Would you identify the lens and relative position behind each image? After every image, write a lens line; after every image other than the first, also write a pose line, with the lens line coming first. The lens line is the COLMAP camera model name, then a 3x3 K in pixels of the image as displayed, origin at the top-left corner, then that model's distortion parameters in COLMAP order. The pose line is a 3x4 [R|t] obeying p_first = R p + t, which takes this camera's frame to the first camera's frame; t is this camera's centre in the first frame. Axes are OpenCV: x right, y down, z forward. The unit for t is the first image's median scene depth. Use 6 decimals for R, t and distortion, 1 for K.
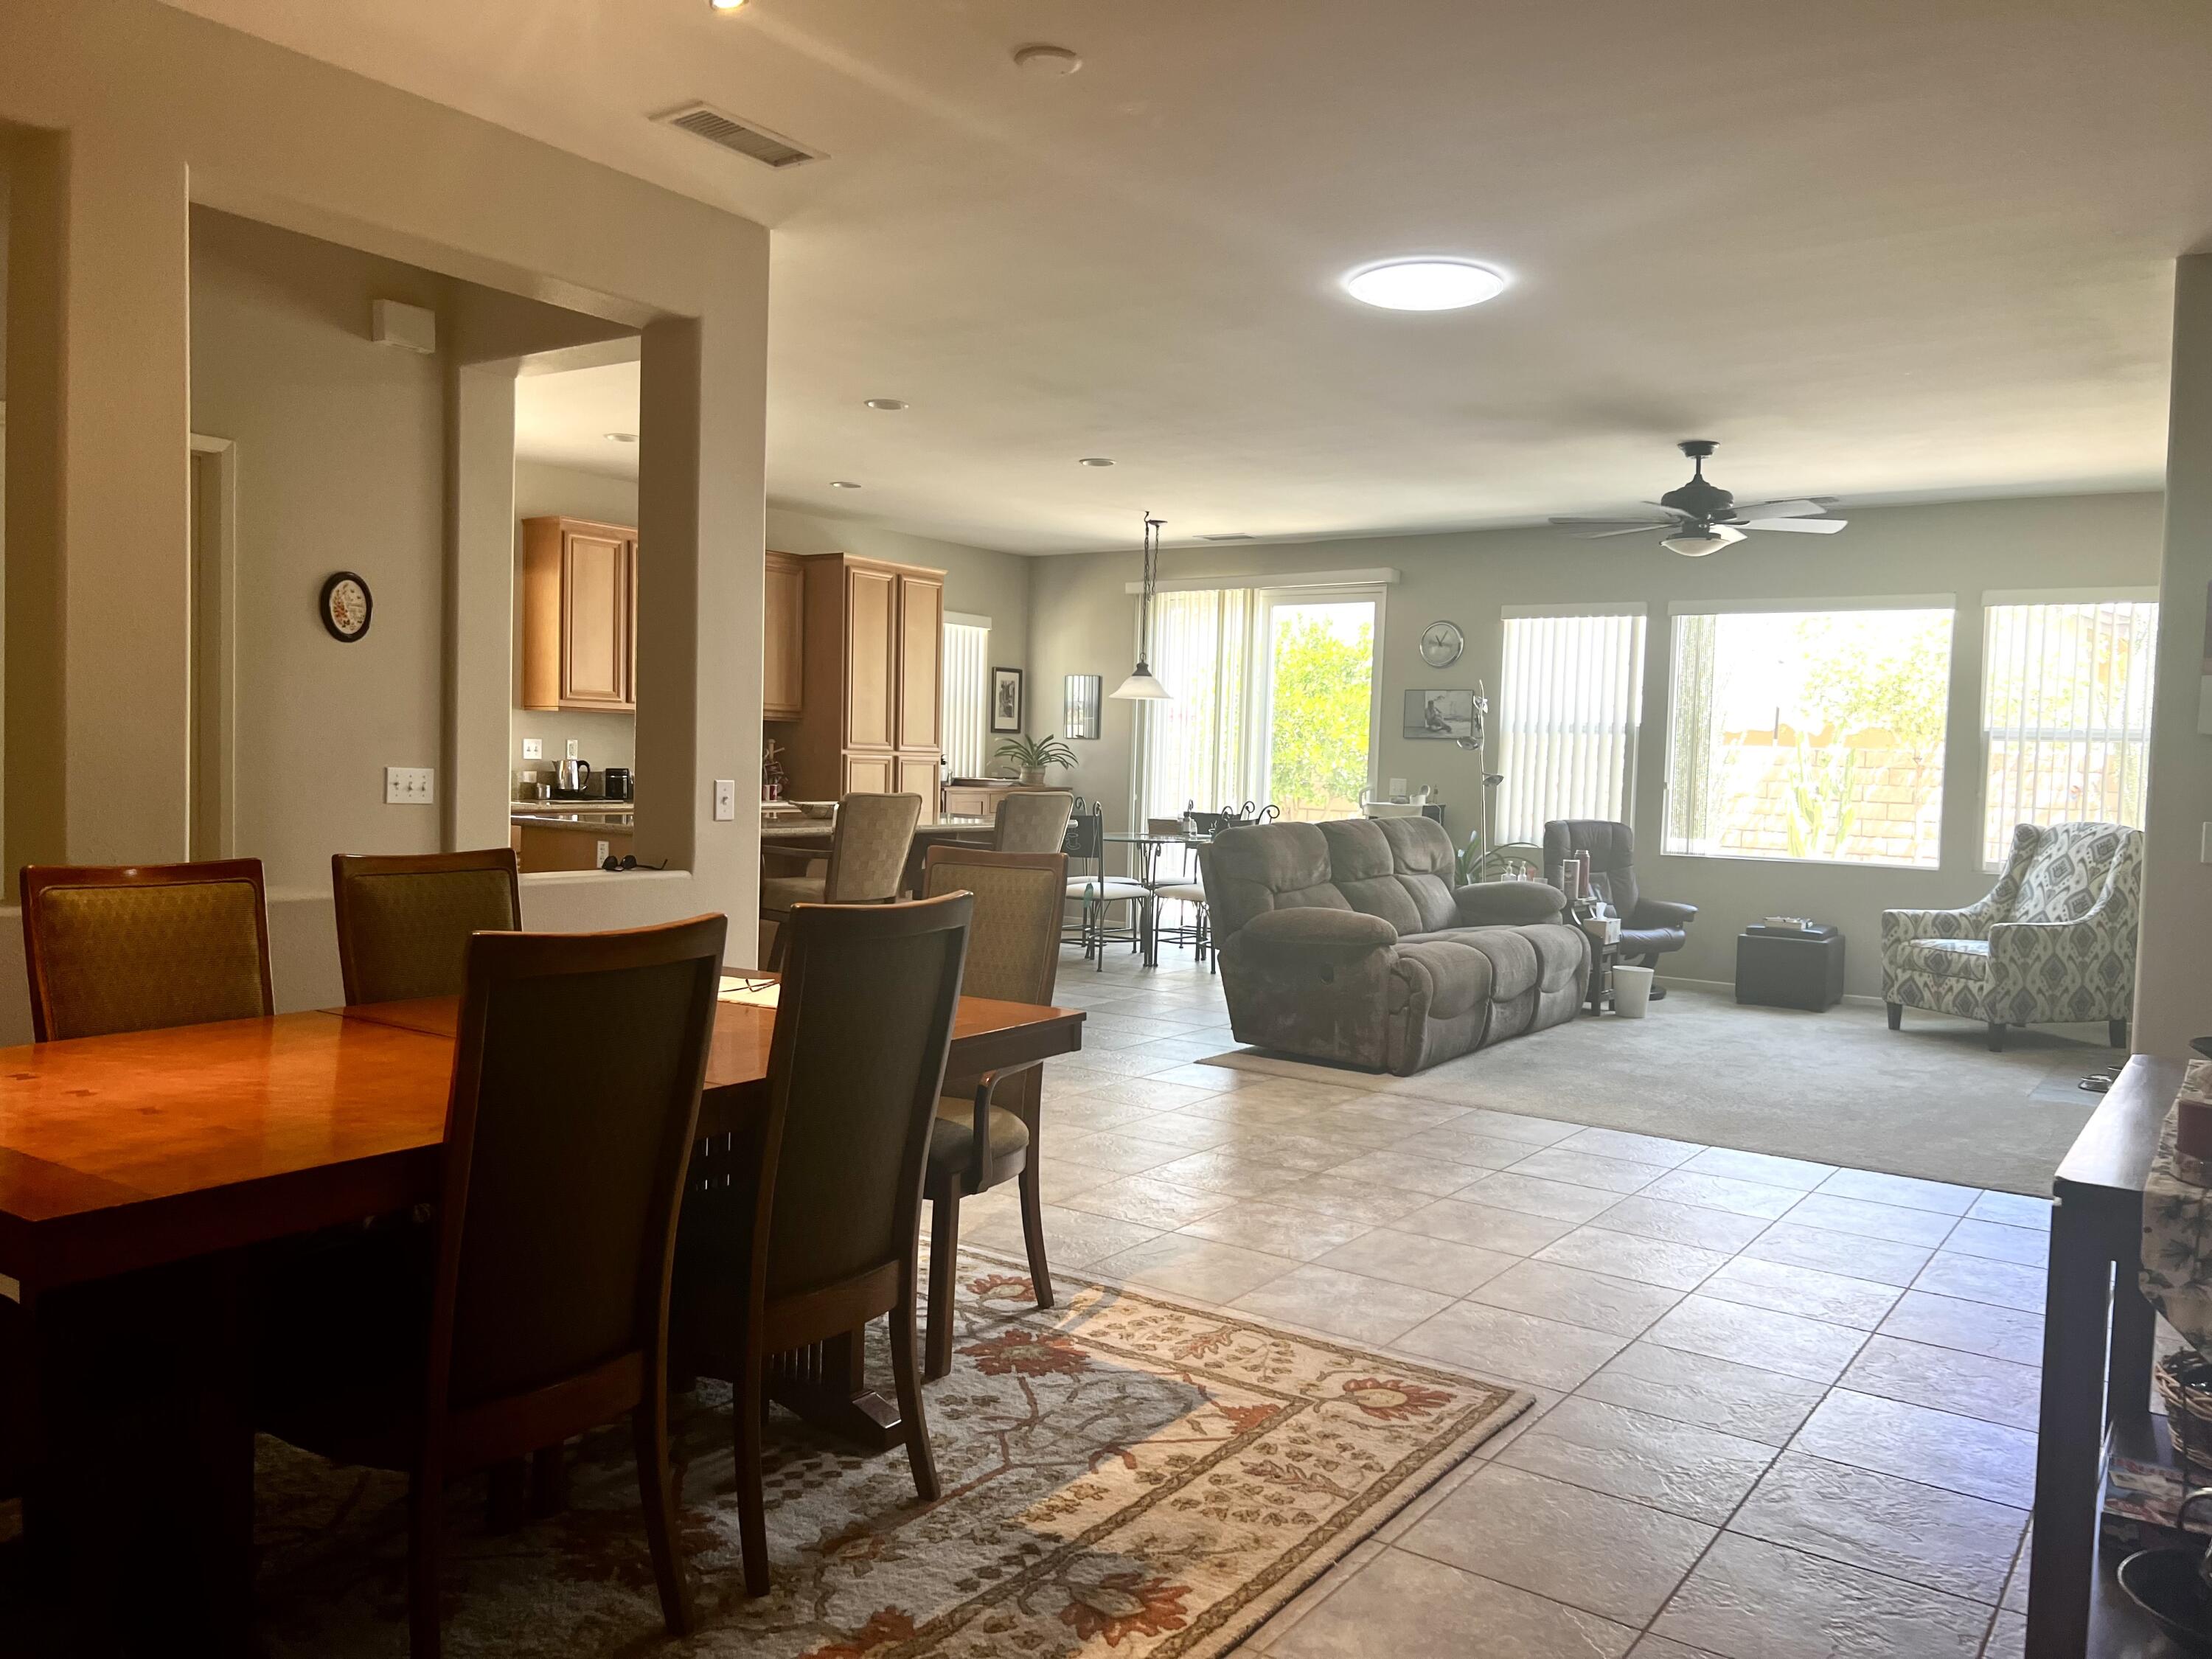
lens RADIAL K [[1683.9, 0, 1100.4], [0, 1683.9, 836.5], [0, 0, 1]] dist [0.058375, -0.056879]
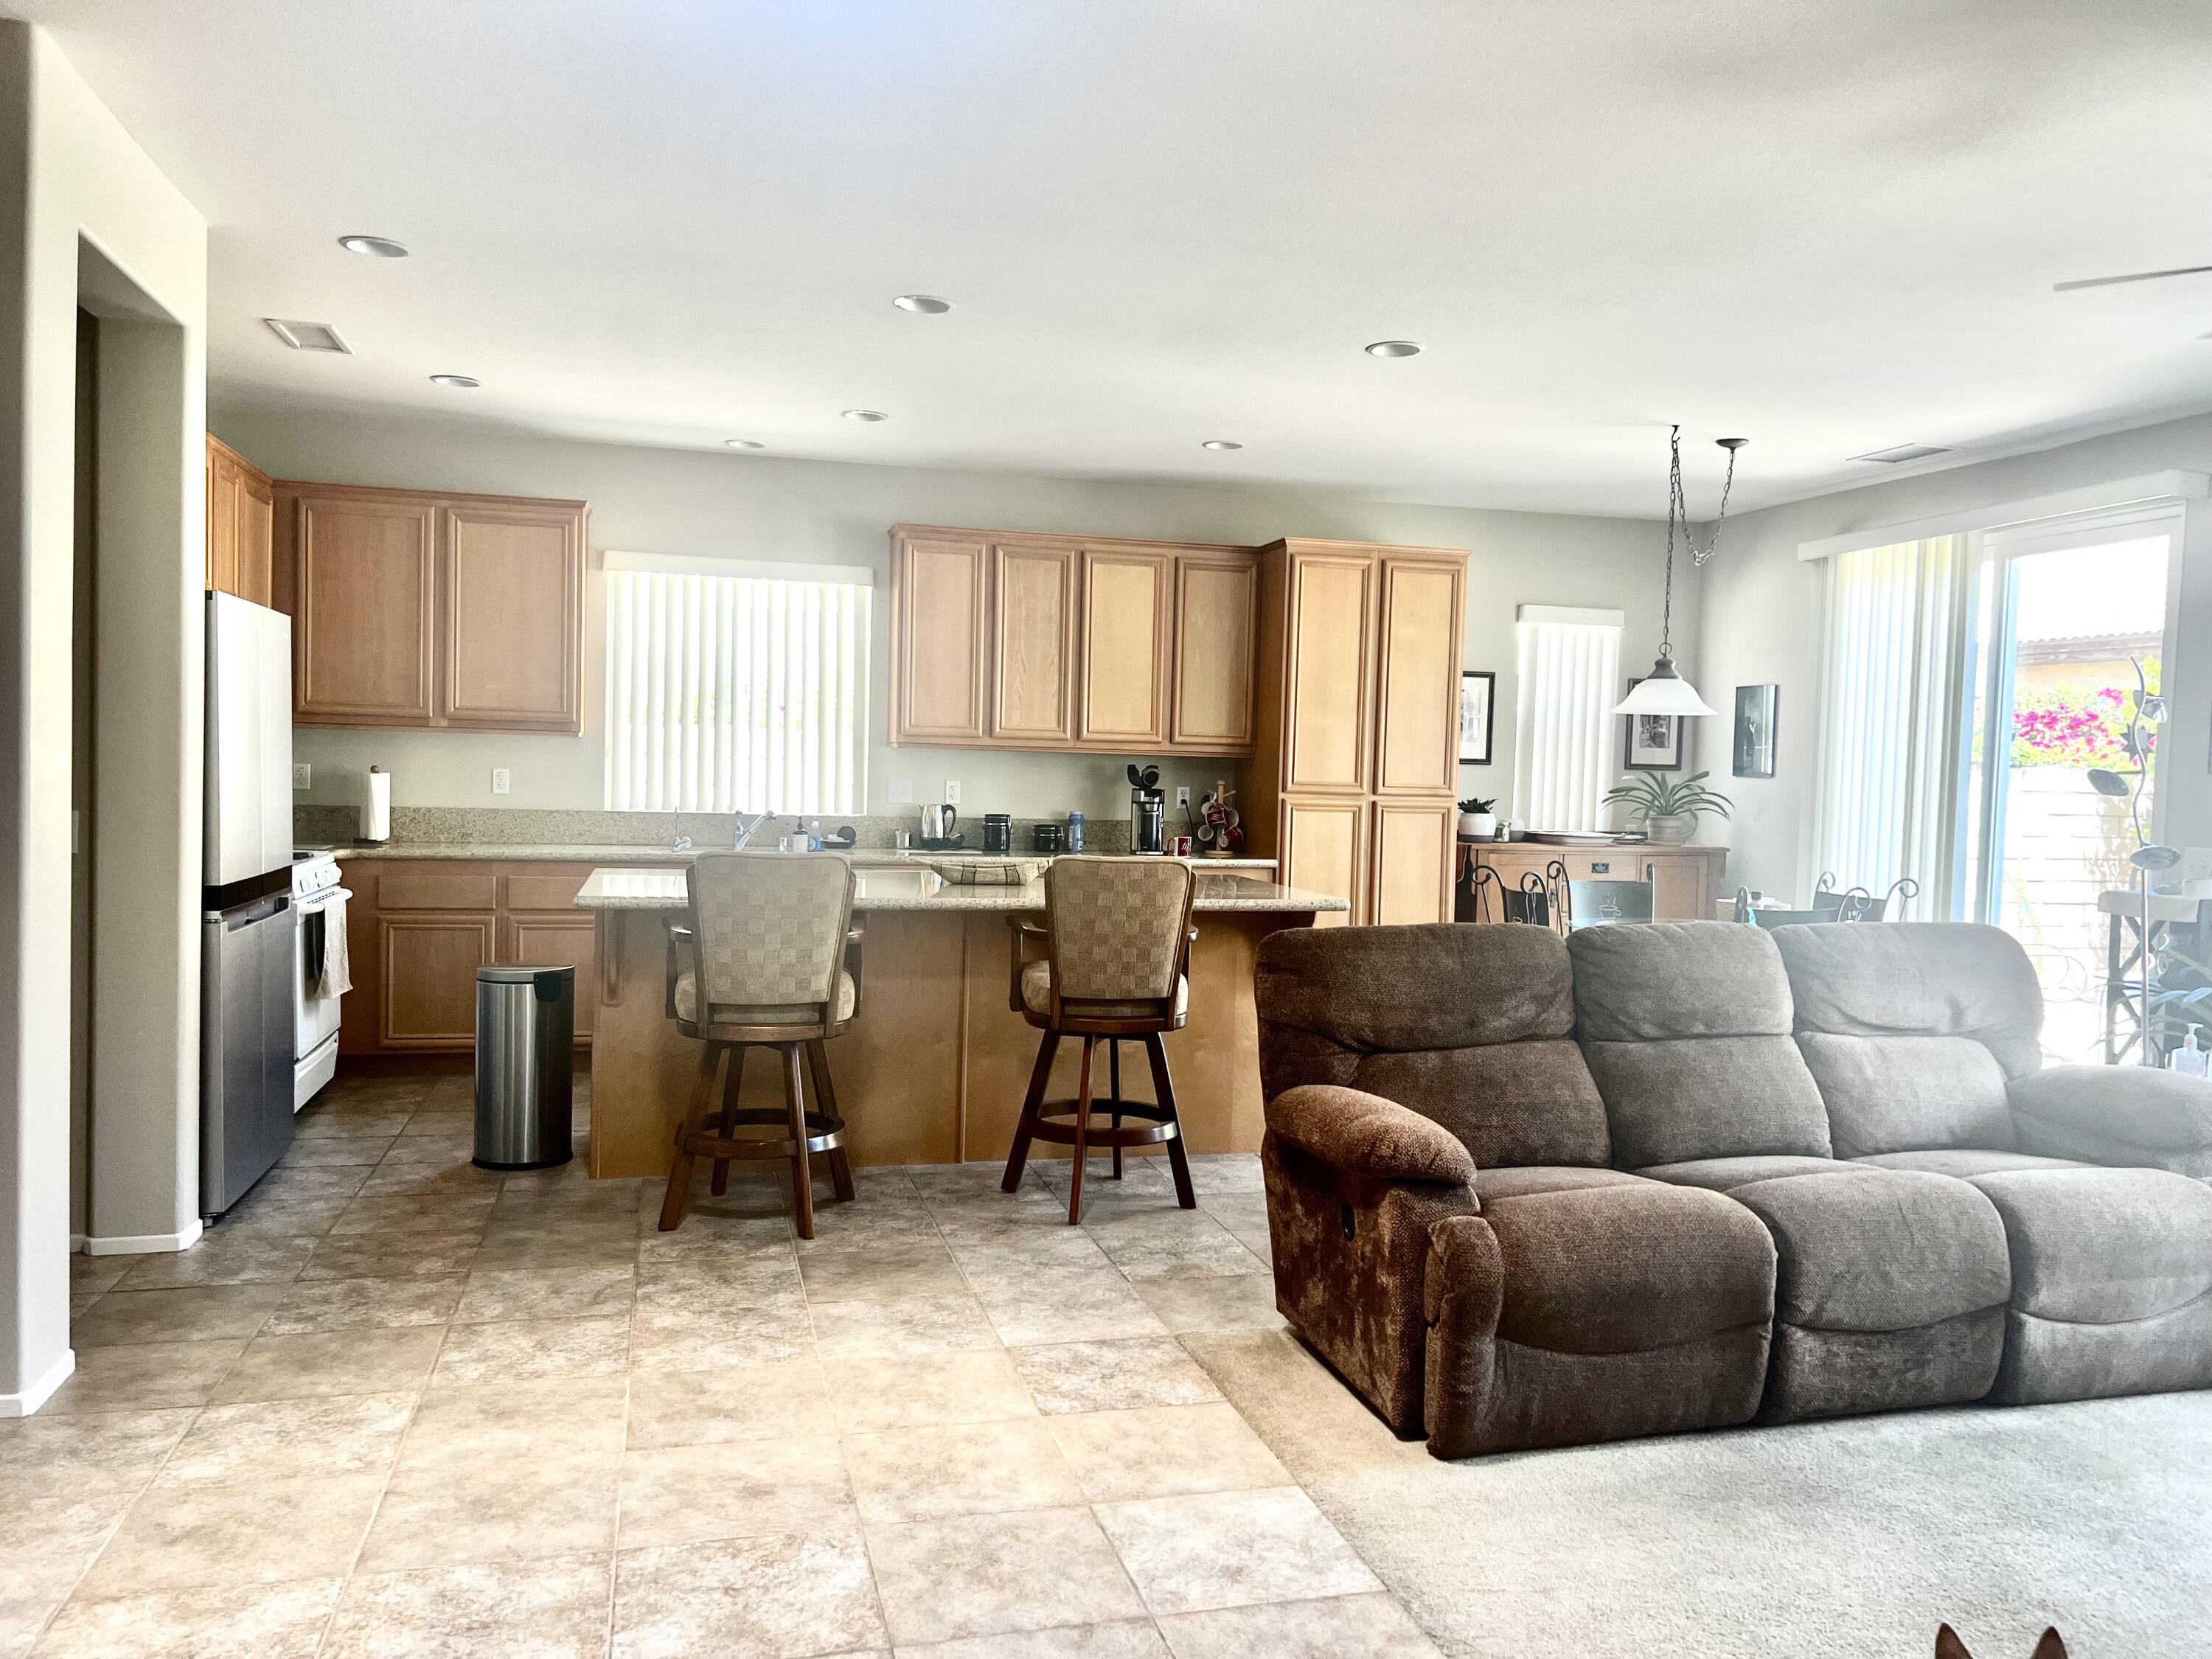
lens RADIAL K [[1688.6, 0, 1110.4], [0, 1688.6, 823.8], [0, 0, 1]] dist [0.057267, -0.058603]
pose [[0.760846, 0.015854, -0.648738, 0.277146], [-0.036378, 0.999172, -0.018246, -0.019840], [0.647912, 0.037482, 0.760793, 0.354700]]
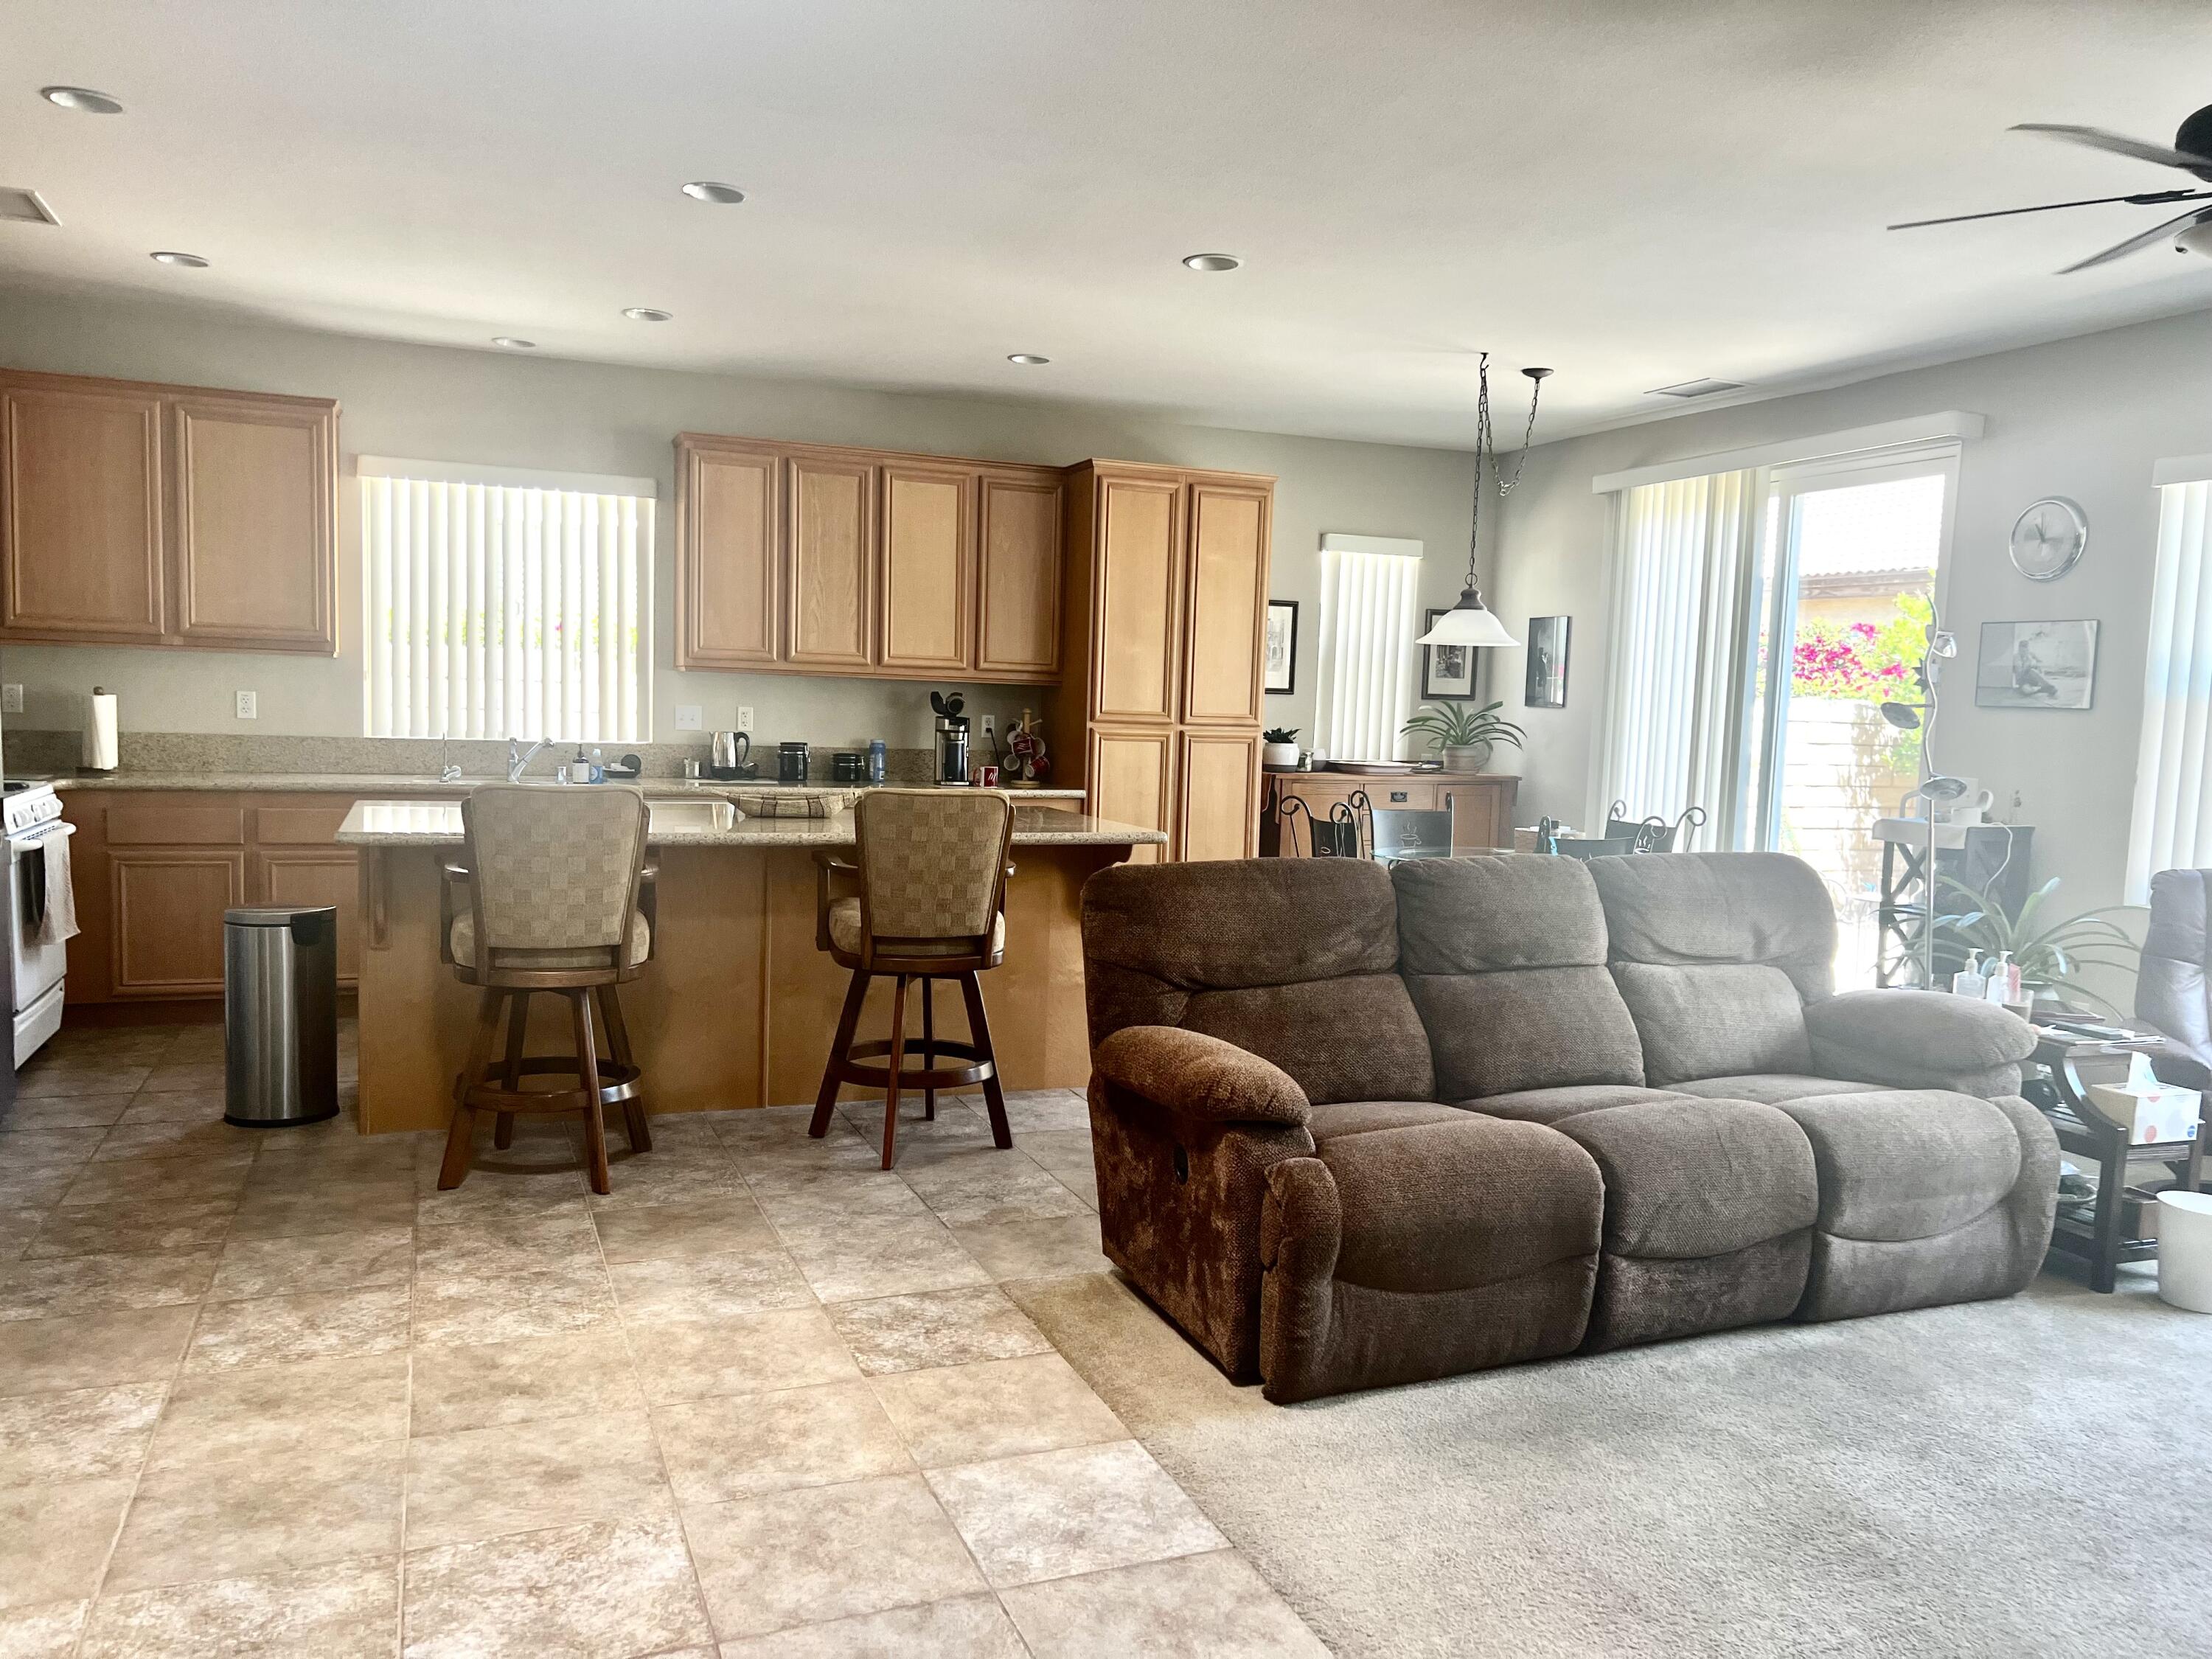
lens RADIAL K [[1683.9, 0, 1100.4], [0, 1683.9, 836.5], [0, 0, 1]] dist [0.058375, -0.056879]
pose [[0.833713, 0.045350, -0.550332, 0.259415], [-0.035568, 0.998963, 0.028437, -0.021049], [0.551051, -0.004134, 0.834461, 0.363832]]
